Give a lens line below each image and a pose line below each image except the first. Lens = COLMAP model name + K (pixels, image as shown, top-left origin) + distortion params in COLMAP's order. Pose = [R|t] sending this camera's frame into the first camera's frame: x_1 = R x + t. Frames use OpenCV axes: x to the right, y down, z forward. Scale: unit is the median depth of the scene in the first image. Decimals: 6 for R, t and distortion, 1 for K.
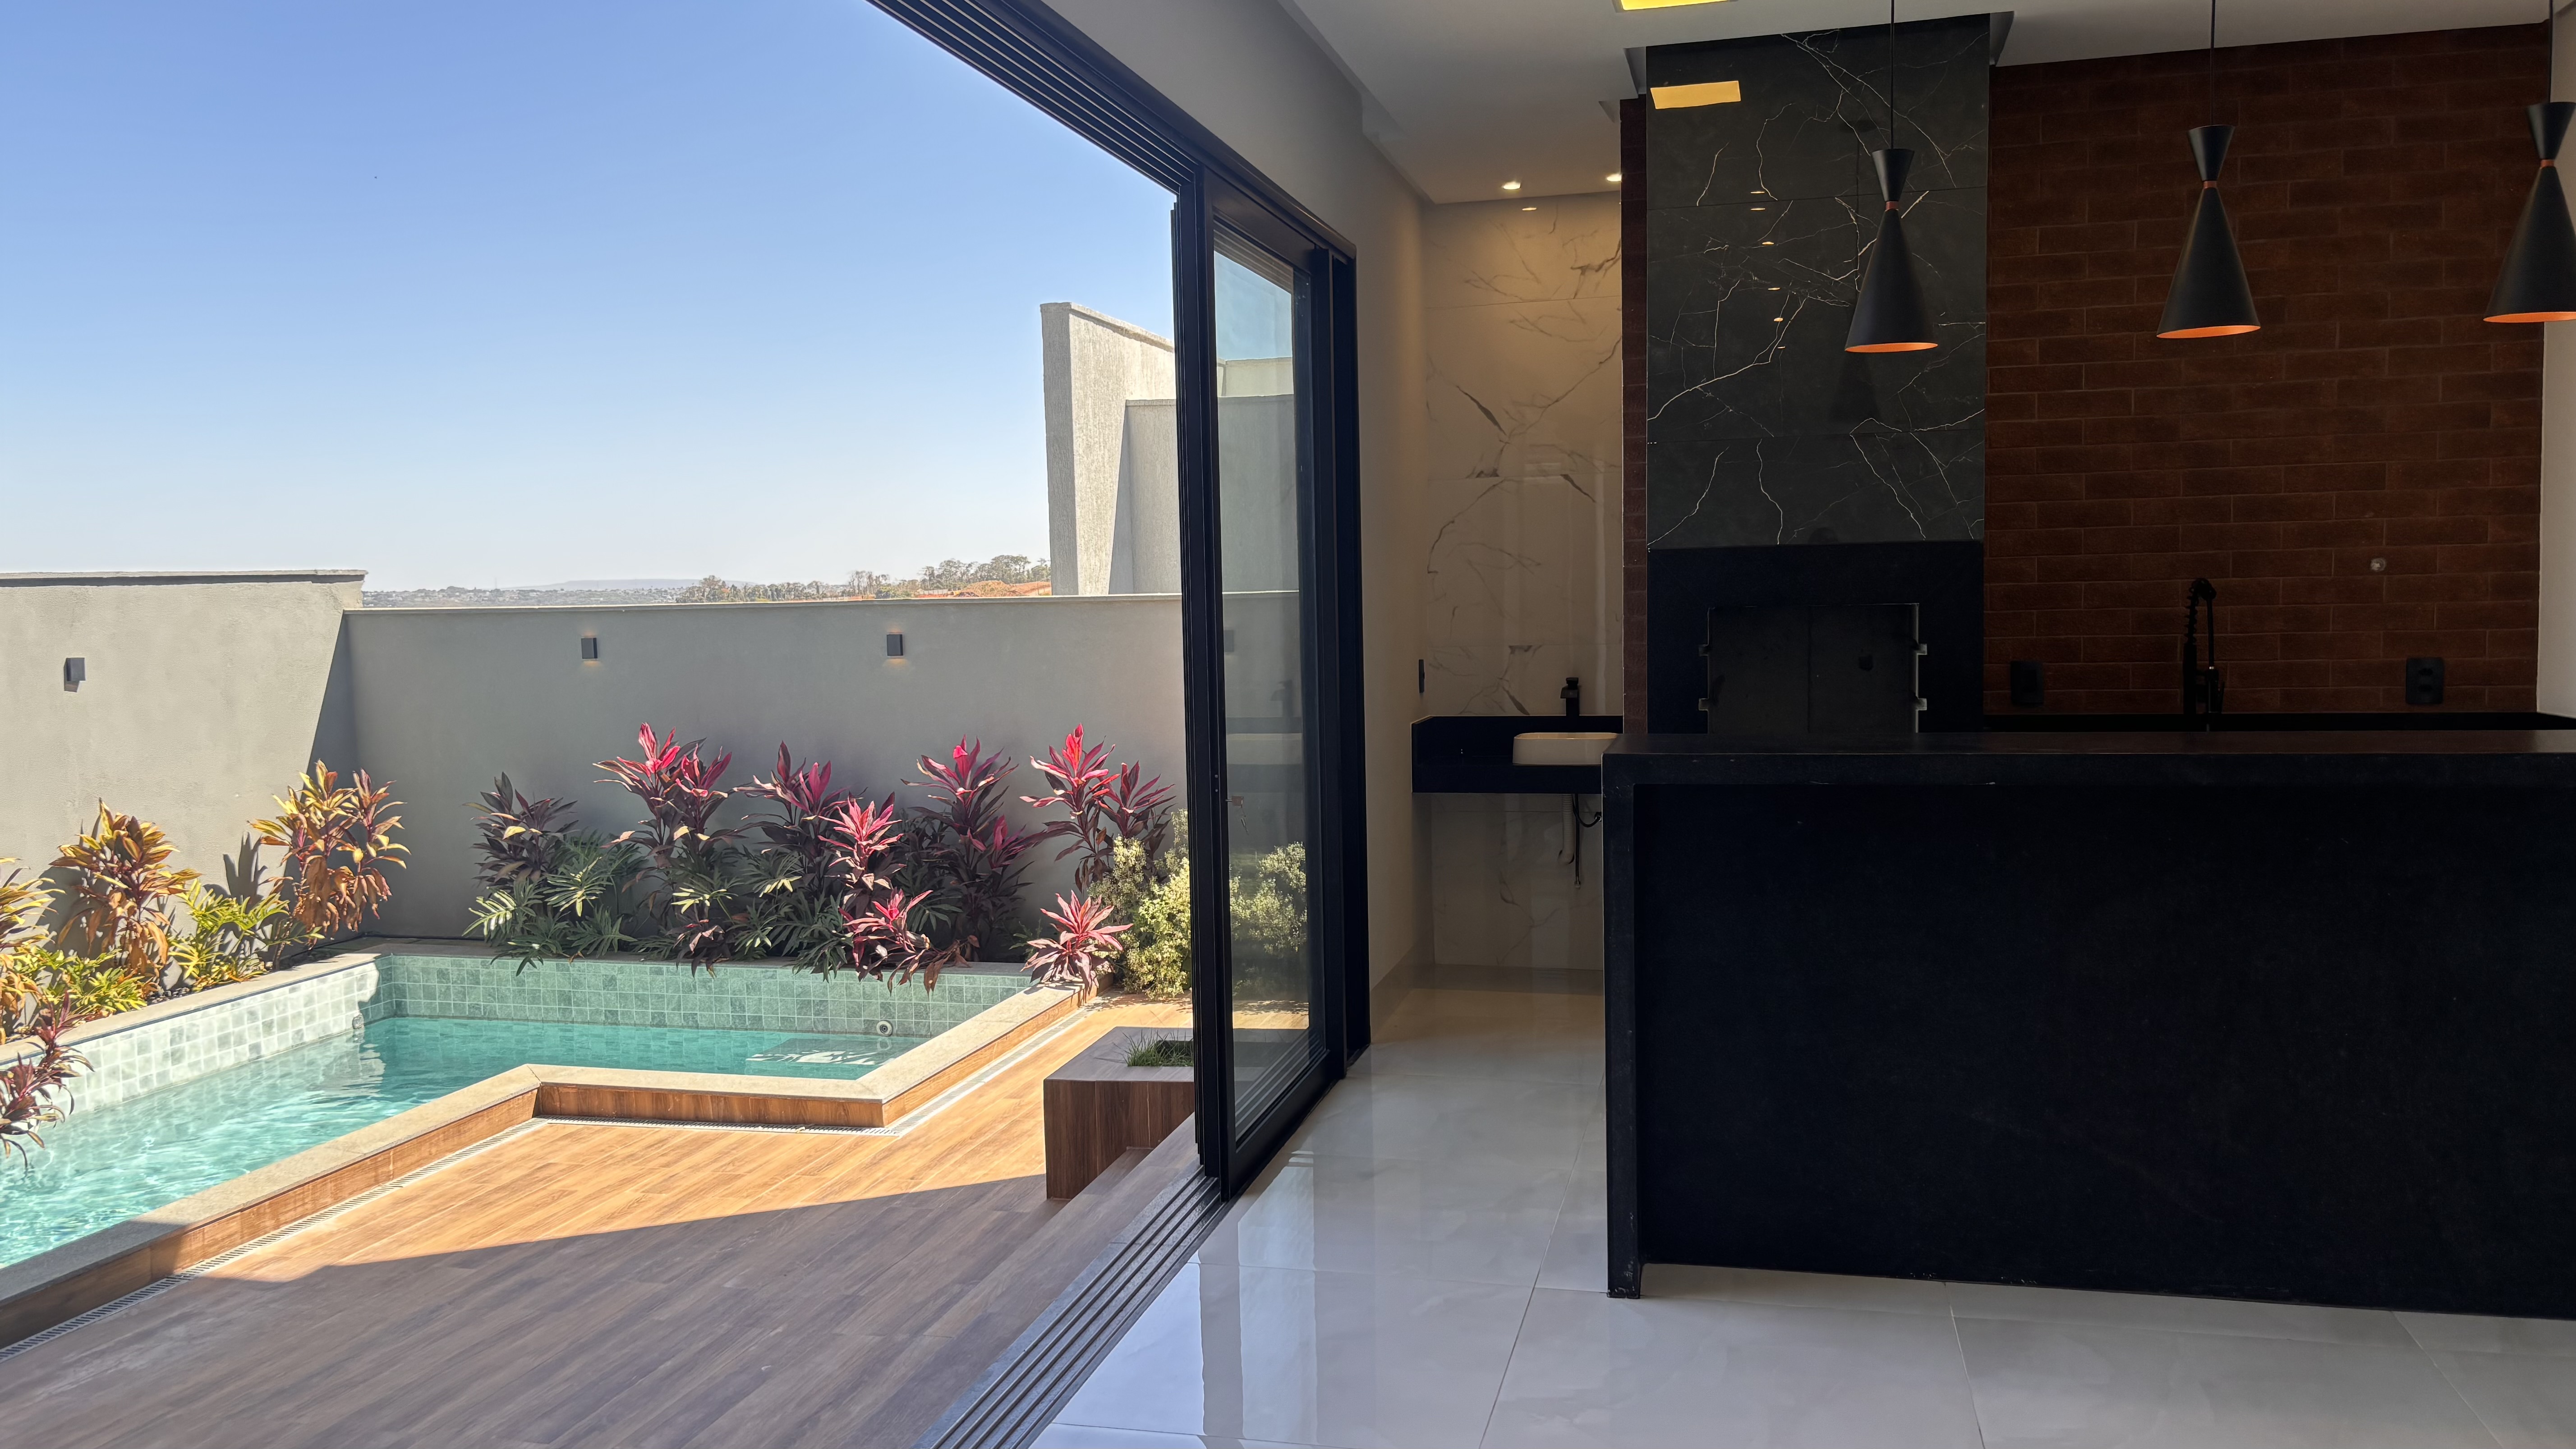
lens RADIAL K [[1942.0, 0, 1289.2], [0, 1942.0, 742.7], [0, 0, 1]] dist [0.012640, -0.009416]
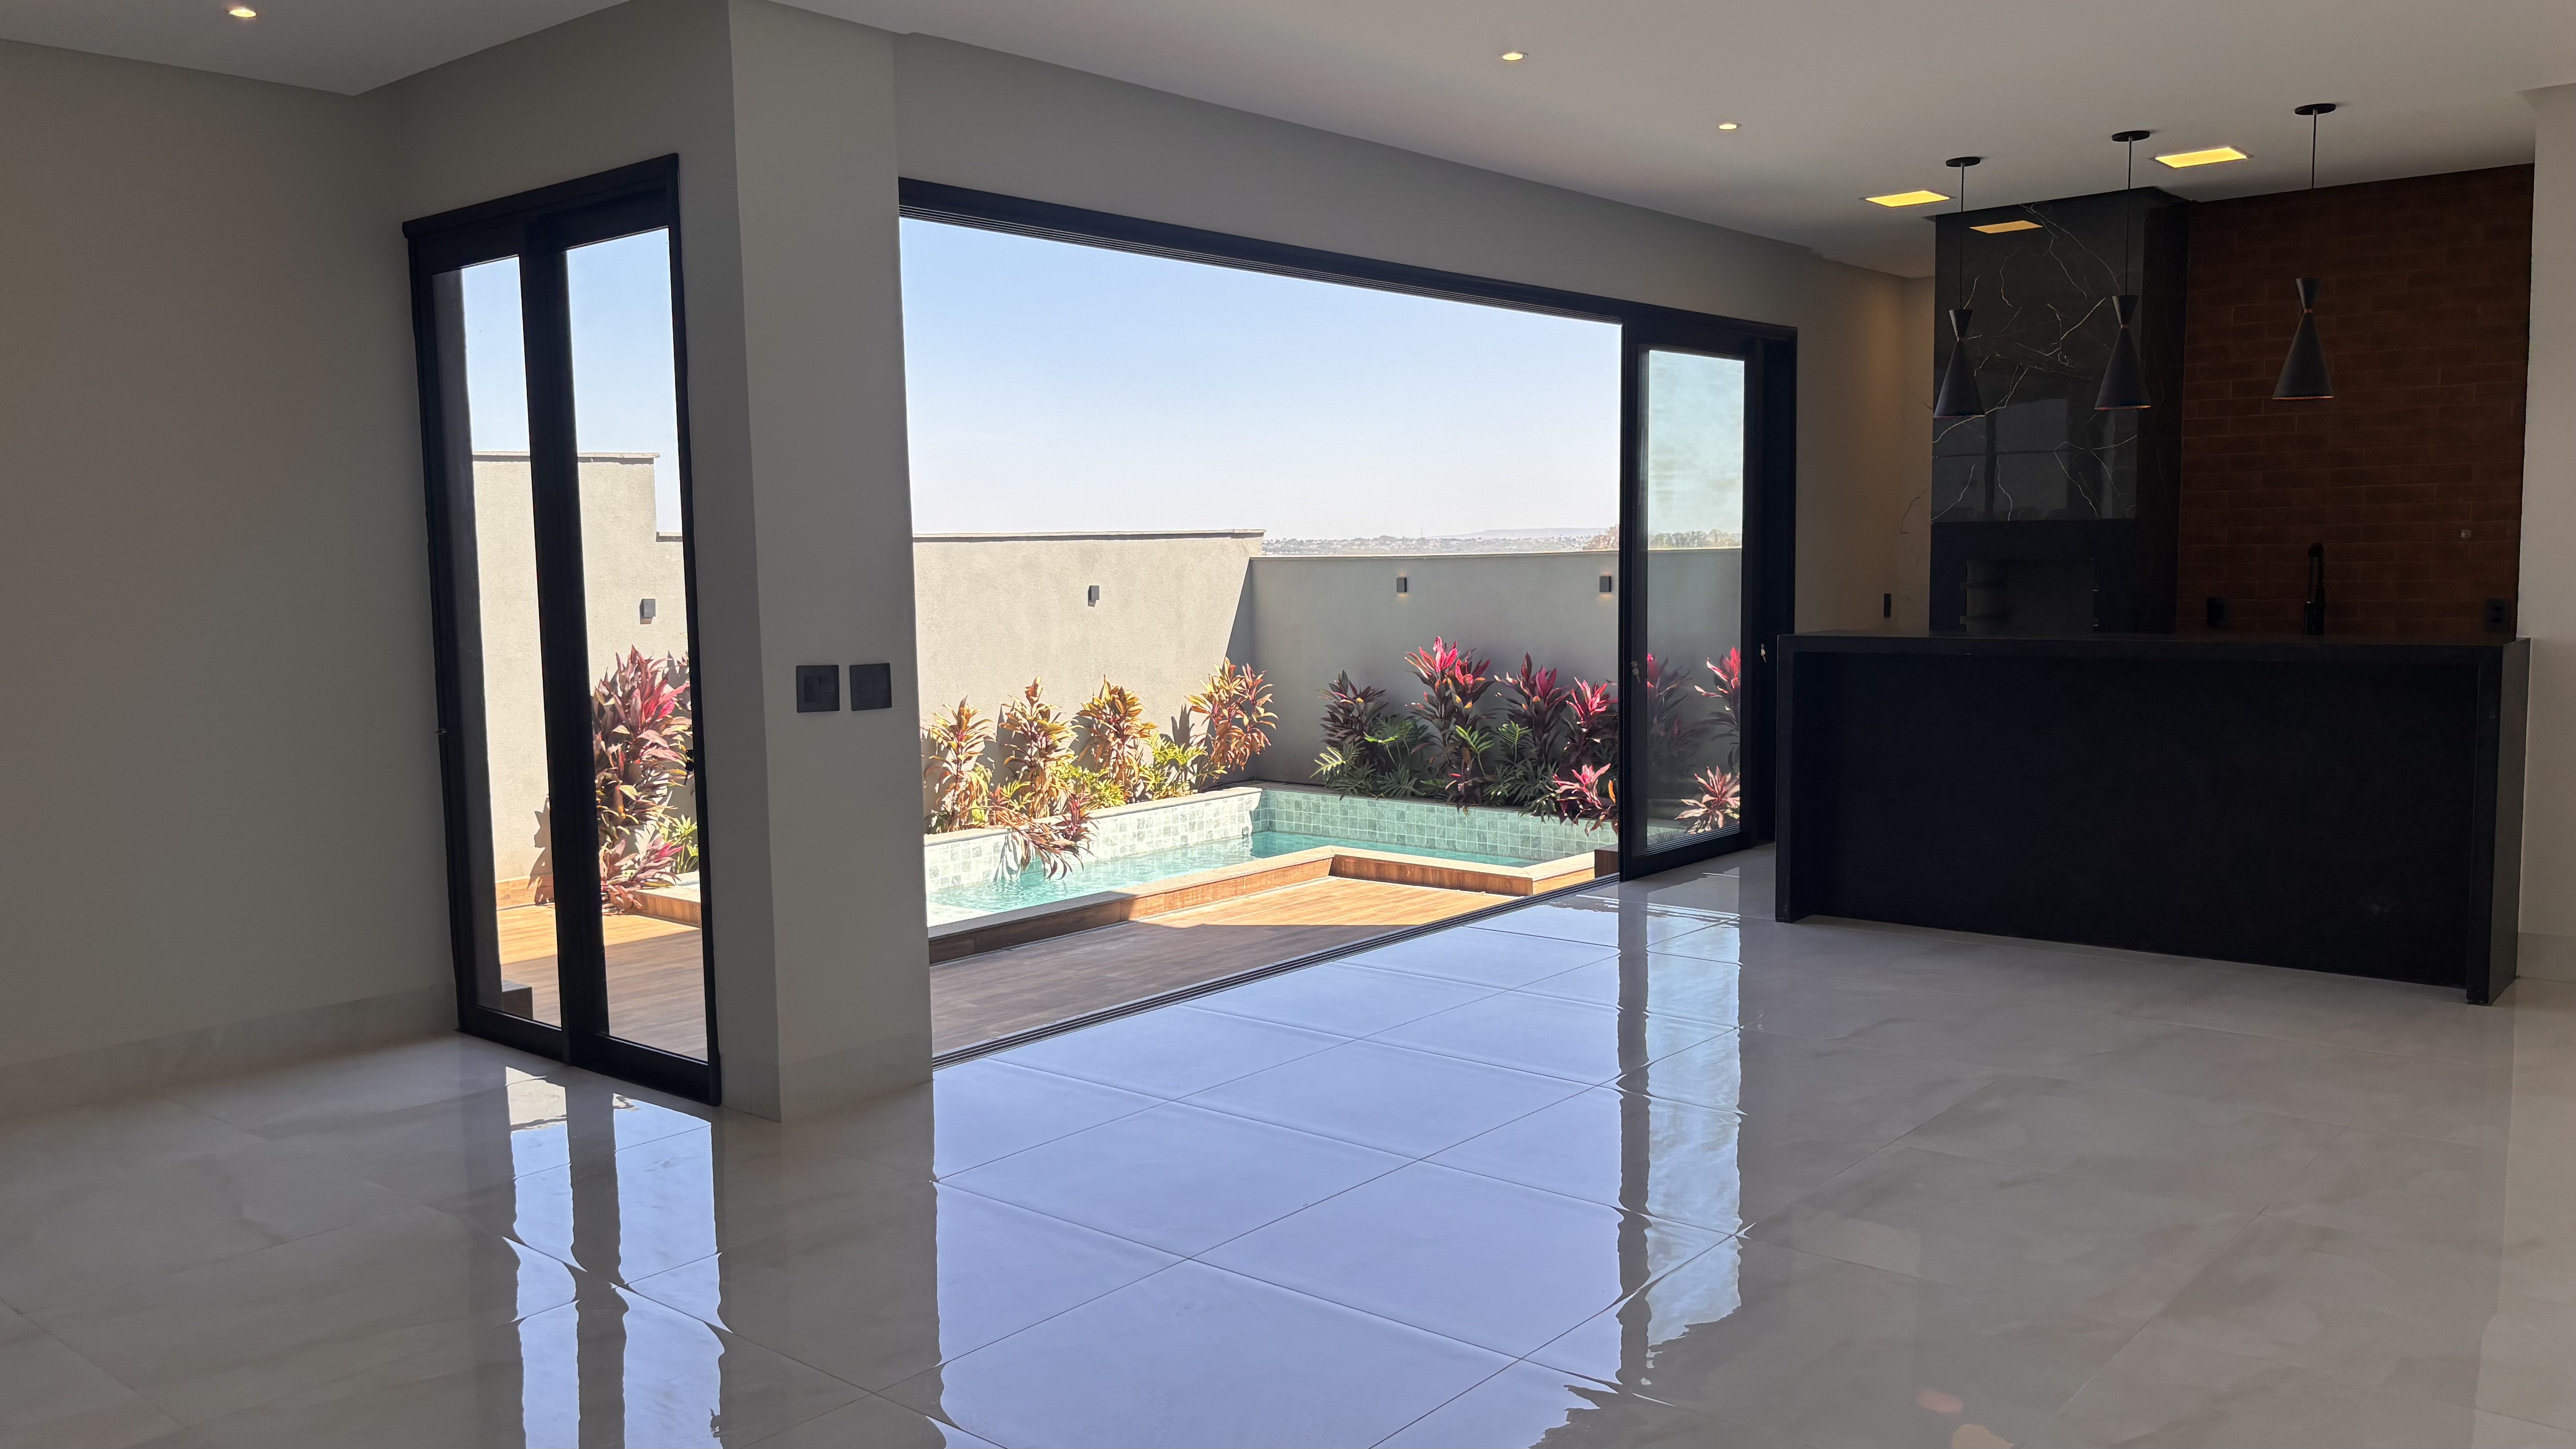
lens RADIAL K [[1942.0, 0, 1289.2], [0, 1942.0, 742.7], [0, 0, 1]] dist [0.012640, -0.009416]
pose [[0.898636, 0.048082, -0.436052, 0.211815], [-0.036708, 0.998731, 0.034476, 0.023248], [0.437156, -0.014975, 0.899261, -0.348156]]
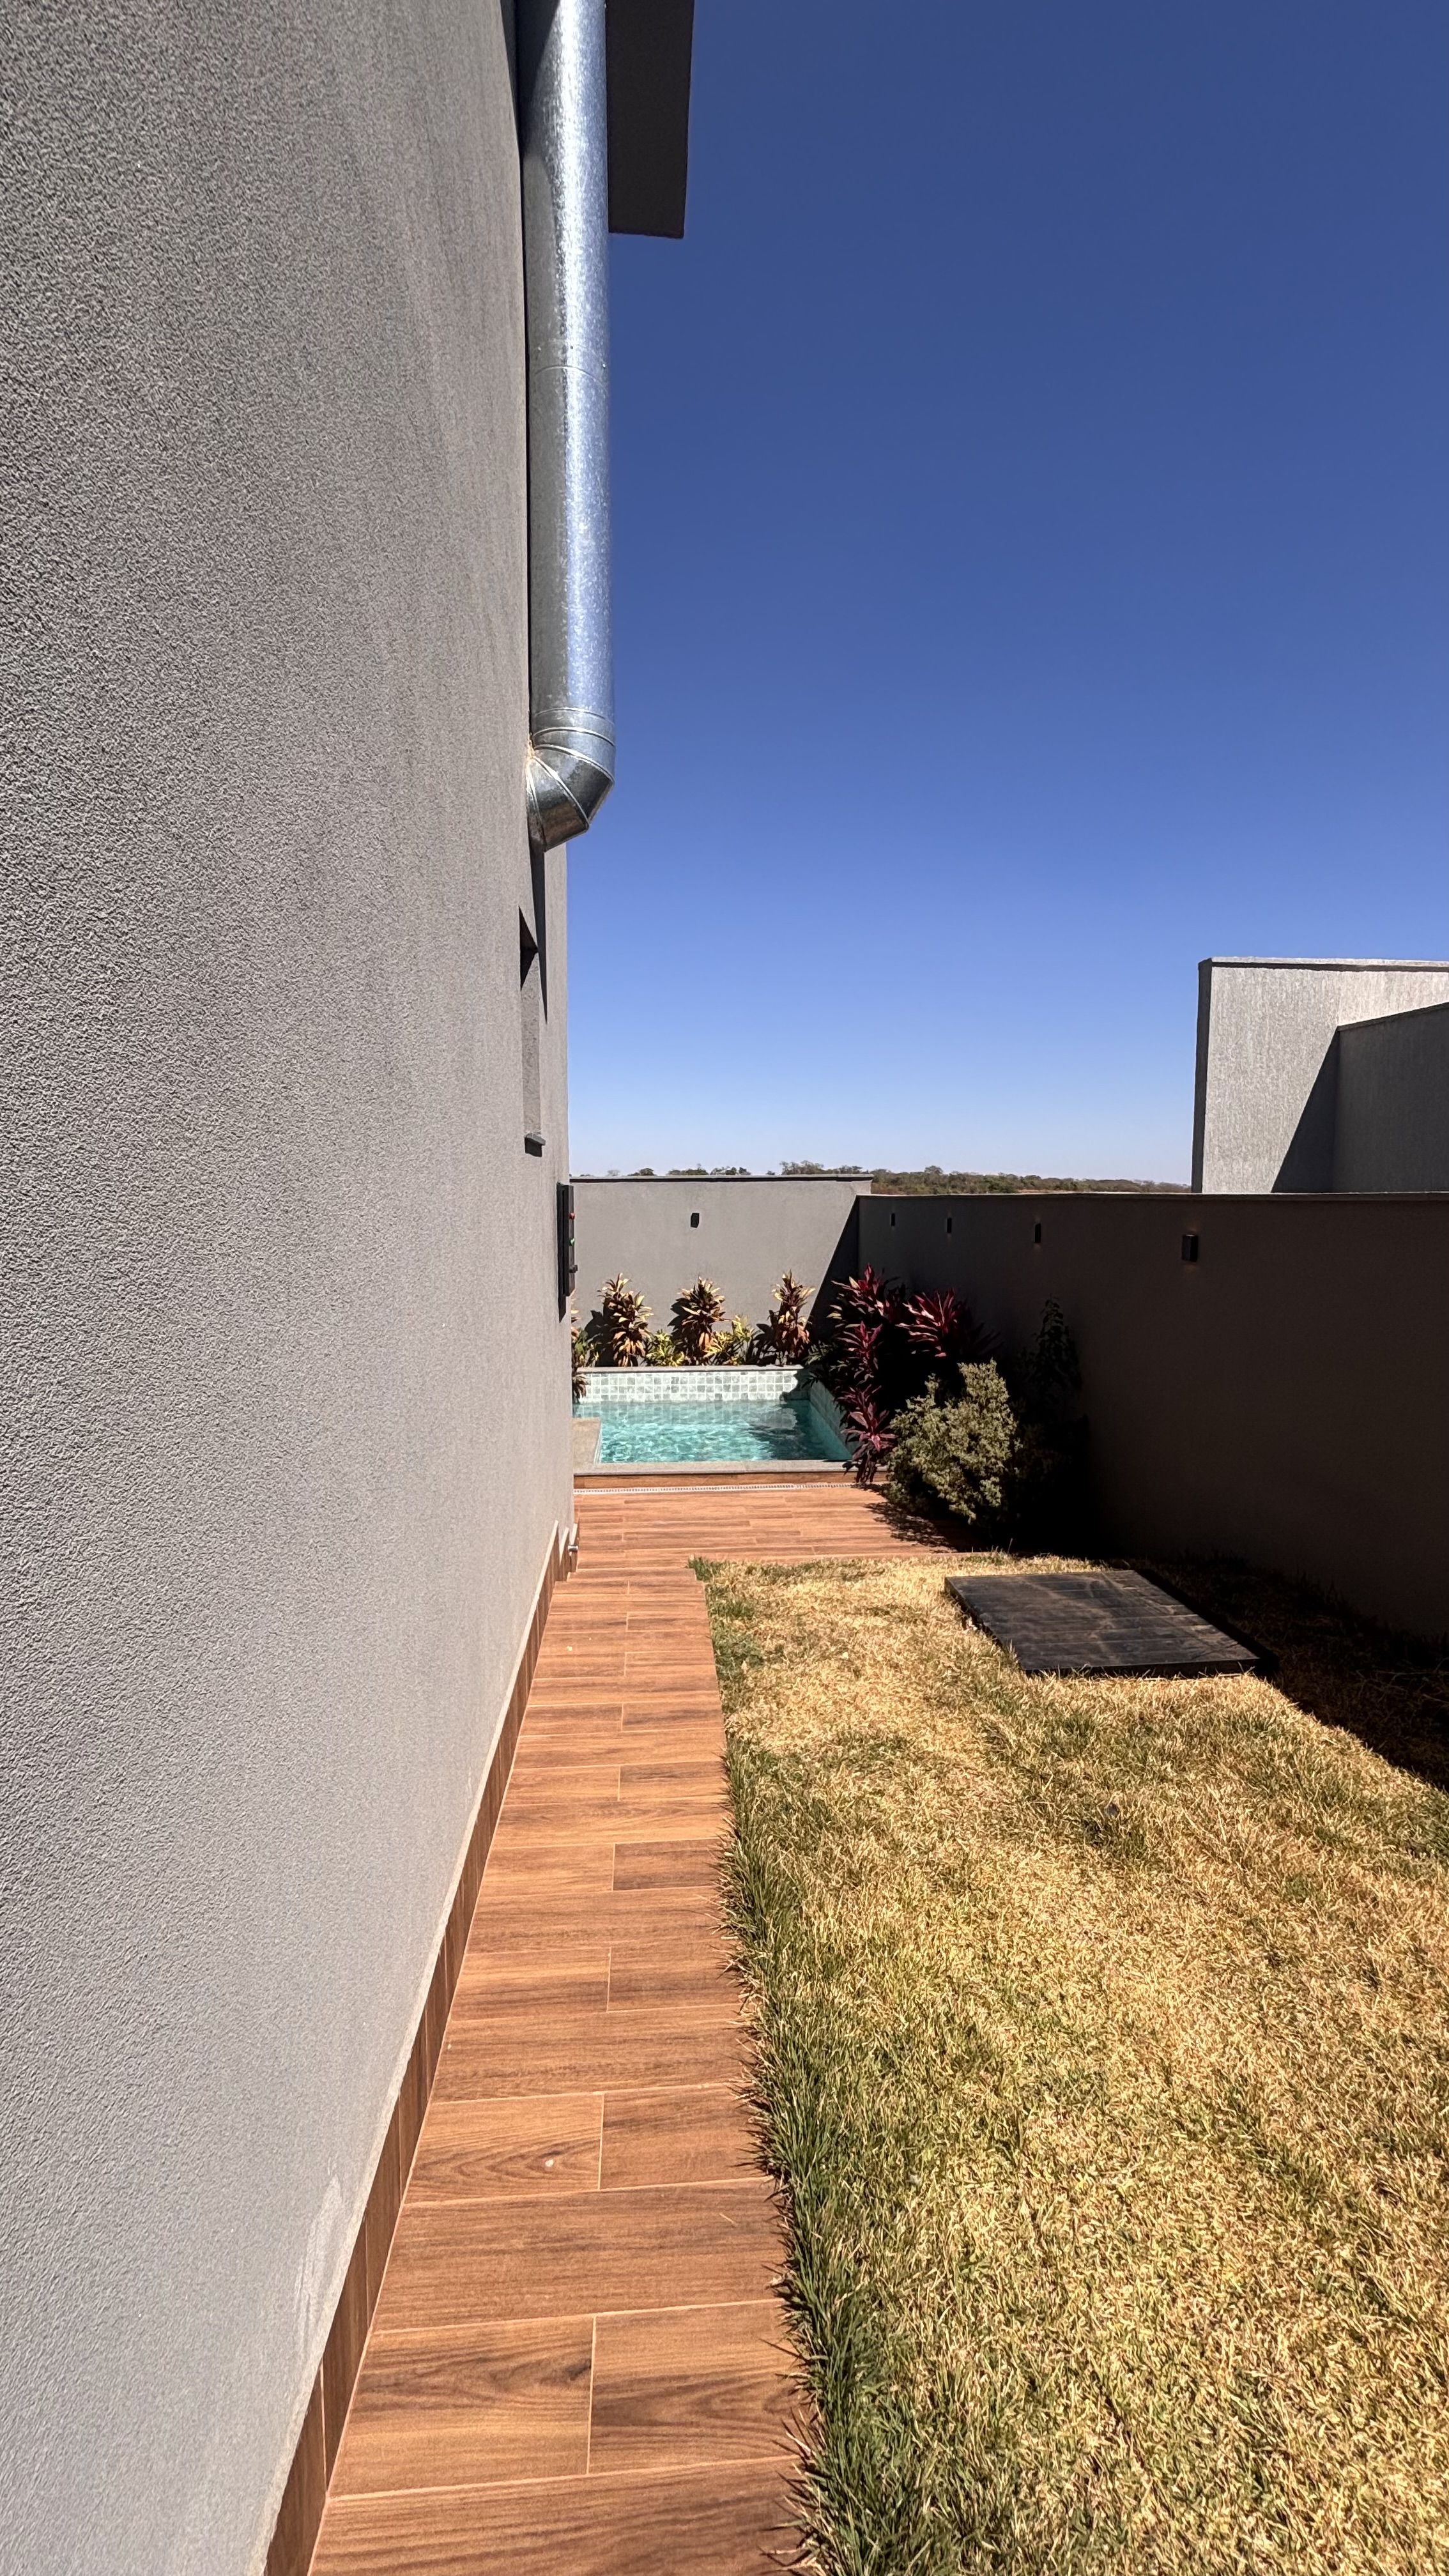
lens RADIAL K [[1021.5, 0, 724.5], [0, 1021.5, 1288.0], [0, 0, 1]] dist [-0.009884, 0.000007]
pose [[0.299924, 0.101339, -0.948565, 0.524834], [-0.079894, 0.993517, 0.080880, -0.054009], [0.950612, 0.051527, 0.306076, 0.634819]]
